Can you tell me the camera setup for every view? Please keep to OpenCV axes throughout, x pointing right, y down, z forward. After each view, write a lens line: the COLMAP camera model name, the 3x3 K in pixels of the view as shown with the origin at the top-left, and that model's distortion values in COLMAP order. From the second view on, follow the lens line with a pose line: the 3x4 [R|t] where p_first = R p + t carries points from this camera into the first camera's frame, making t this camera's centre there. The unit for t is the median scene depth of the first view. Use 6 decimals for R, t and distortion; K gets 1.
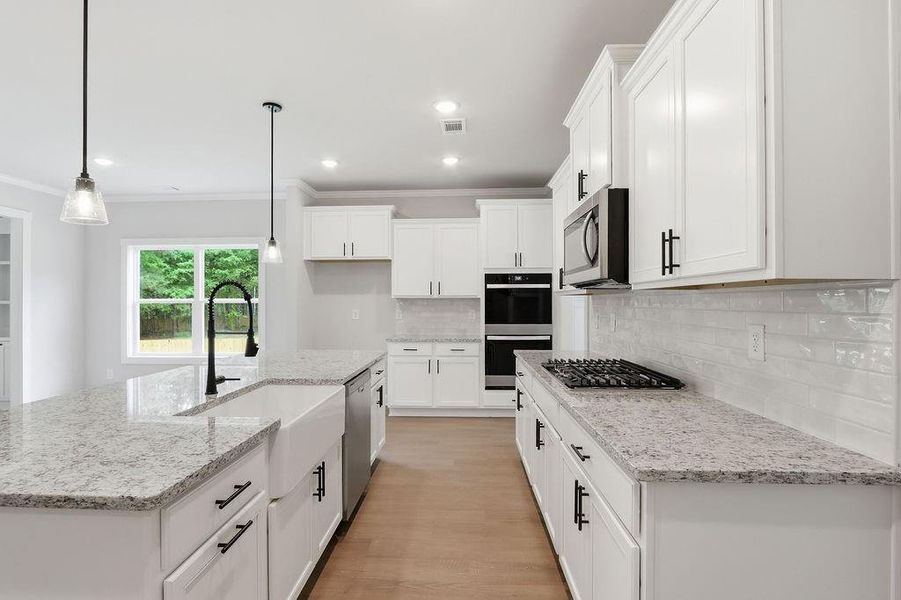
lens RADIAL K [[440.6, 0, 437.6], [0, 440.6, 303.2], [0, 0, 1]] dist [-0.010954, -0.000262]
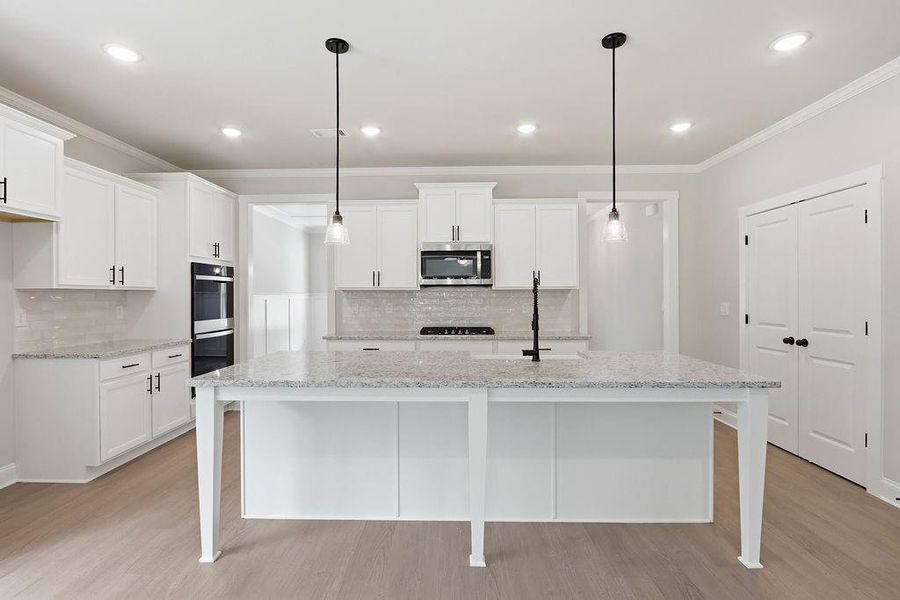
lens RADIAL K [[428.0, 0, 446.0], [0, 428.0, 297.1], [0, 0, 1]] dist [-0.013318, 0.001068]
pose [[-0.032197, -0.002547, 0.999478, -0.731194], [0.005061, 0.999984, 0.002711, 0.000783], [-0.999469, 0.005146, -0.032183, 0.533810]]
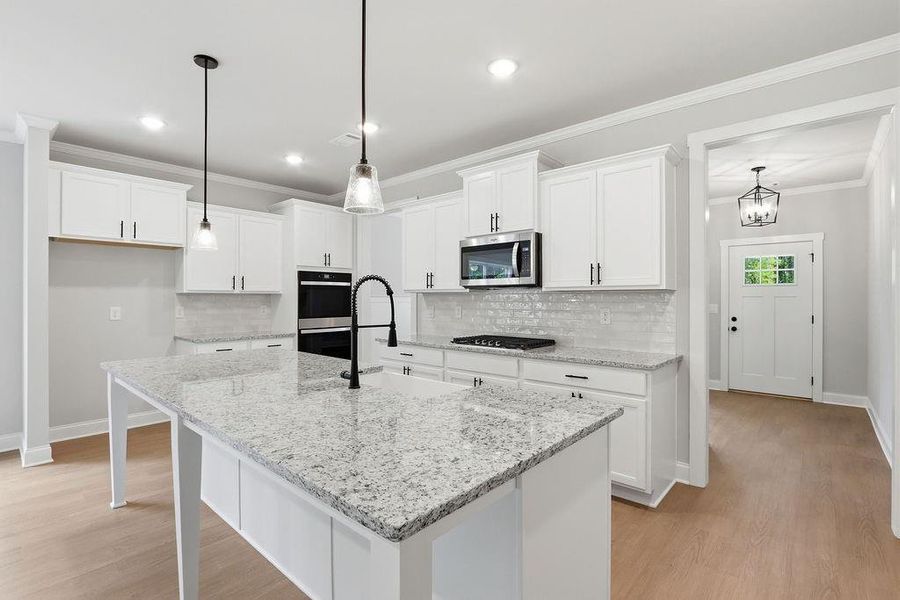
lens RADIAL K [[428.0, 0, 446.1], [0, 428.0, 296.9], [0, 0, 1]] dist [-0.013318, 0.001068]
pose [[0.623942, 0.006239, 0.781446, -0.463170], [-0.000542, 0.999971, -0.007551, 0.002414], [-0.781471, 0.004288, 0.623927, 0.094983]]
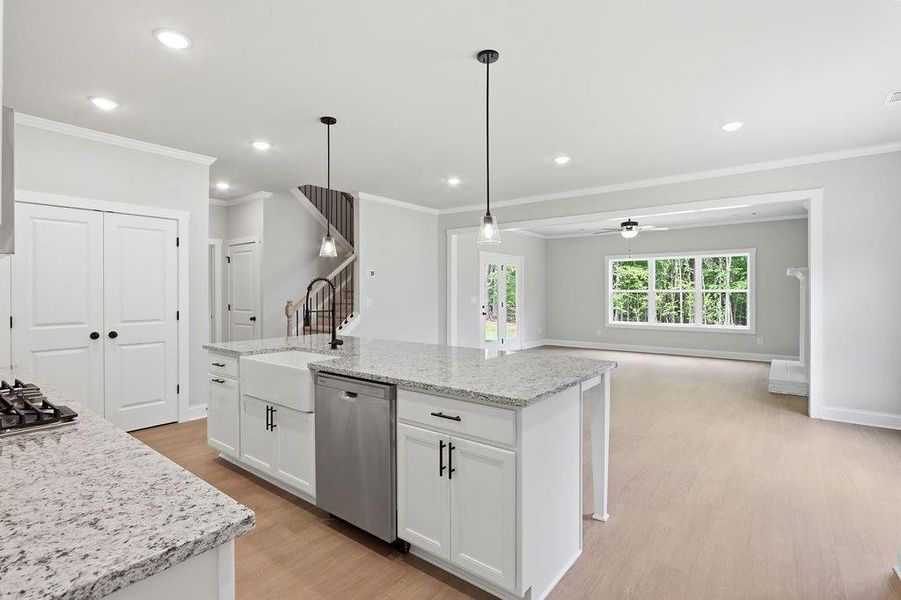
lens RADIAL K [[428.5, 0, 450.3], [0, 428.5, 292.6], [0, 0, 1]] dist [-0.013318, 0.001068]
pose [[-0.561517, 0.001727, -0.827463, 0.214154], [-0.000424, 0.999997, 0.002374, -0.001899], [0.827465, 0.001684, -0.561515, 0.896367]]
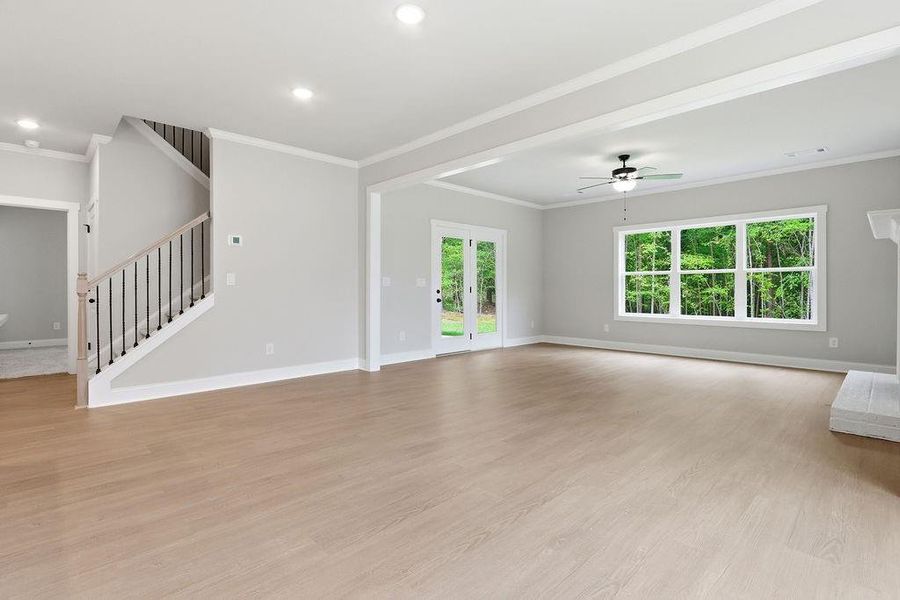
lens RADIAL K [[428.0, 0, 449.6], [0, 428.0, 293.2], [0, 0, 1]] dist [-0.013318, 0.001068]
pose [[-0.673072, 0.008862, -0.739524, -0.329183], [-0.000211, 0.999926, 0.012175, 0.048723], [0.739577, 0.008351, -0.673020, 0.967059]]
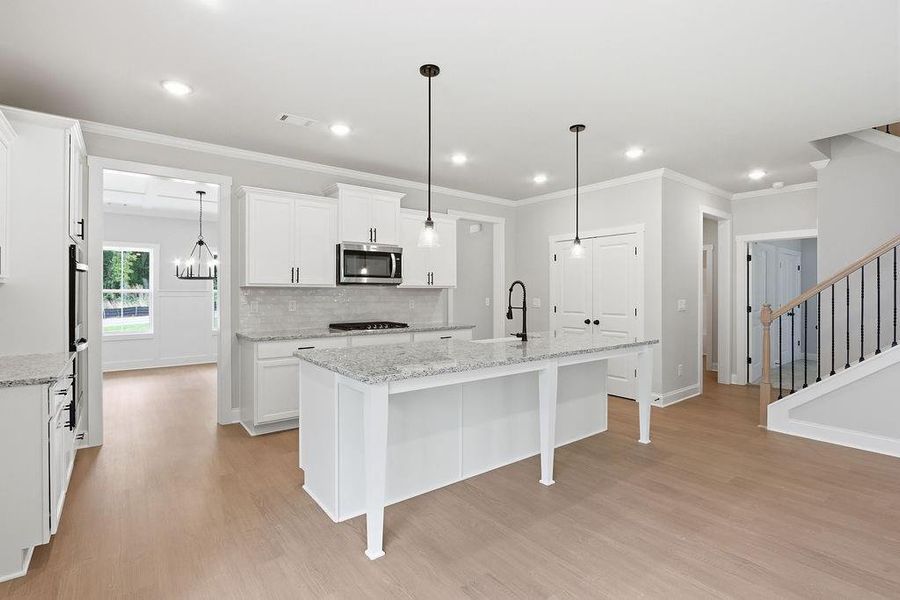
lens RADIAL K [[428.0, 0, 441.8], [0, 428.0, 292.3], [0, 0, 1]] dist [-0.013318, 0.001068]
pose [[-0.650957, 0.001679, 0.759113, -0.668699], [0.000444, 0.999998, -0.001831, 0.000168], [-0.759114, -0.000855, -0.650957, 0.989575]]
